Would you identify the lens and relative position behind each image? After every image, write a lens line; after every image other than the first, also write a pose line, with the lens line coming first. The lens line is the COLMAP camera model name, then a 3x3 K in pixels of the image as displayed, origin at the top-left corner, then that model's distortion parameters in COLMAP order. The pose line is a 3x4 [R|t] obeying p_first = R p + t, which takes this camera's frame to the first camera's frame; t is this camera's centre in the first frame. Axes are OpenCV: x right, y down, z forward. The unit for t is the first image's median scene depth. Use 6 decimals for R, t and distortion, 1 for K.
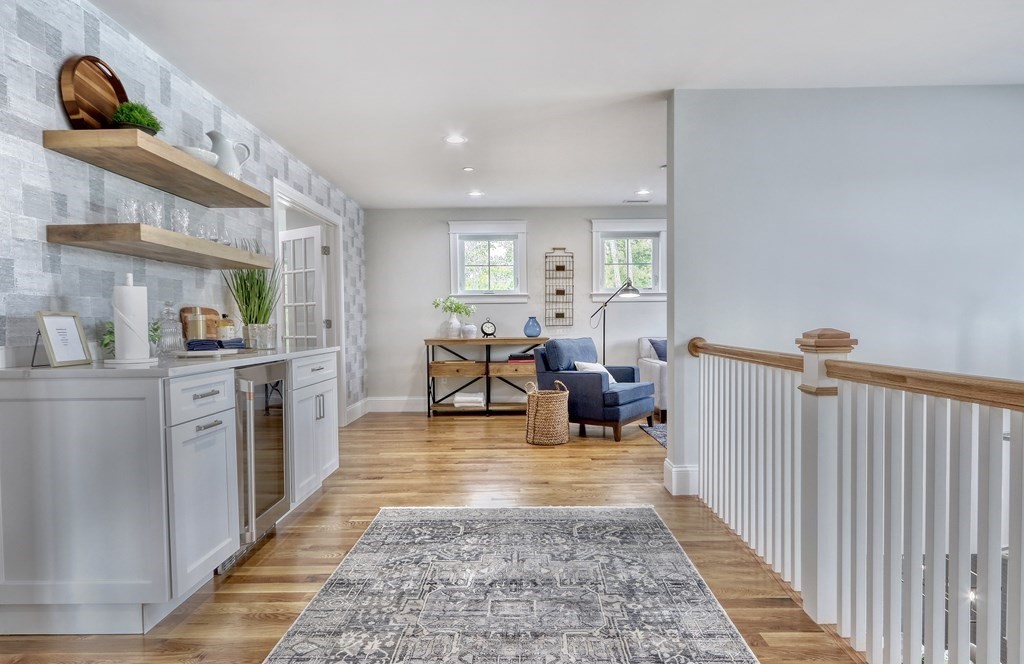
lens RADIAL K [[581.2, 0, 511.8], [0, 581.2, 334.7], [0, 0, 1]] dist [0.000988, 0.000089]
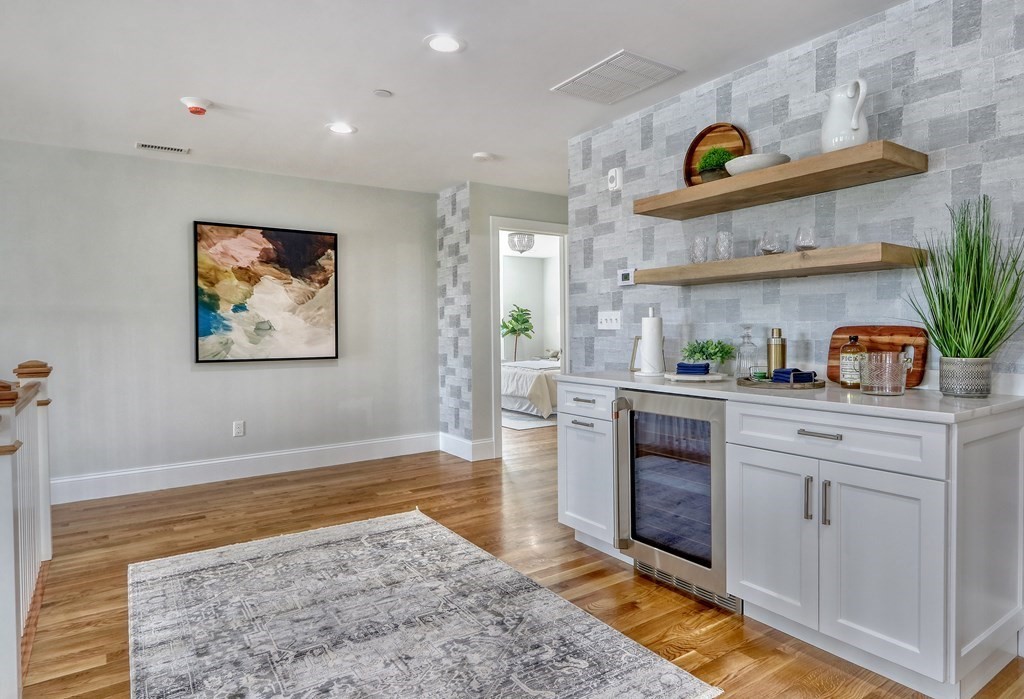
lens RADIAL K [[586.1, 0, 511.5], [0, 586.1, 348.0], [0, 0, 1]] dist [-0.032621, -0.001006]
pose [[-0.823375, 0.021333, -0.567096, 0.341707], [-0.004200, 0.999037, 0.043680, -0.067960], [0.567481, 0.038347, -0.822493, 1.891399]]
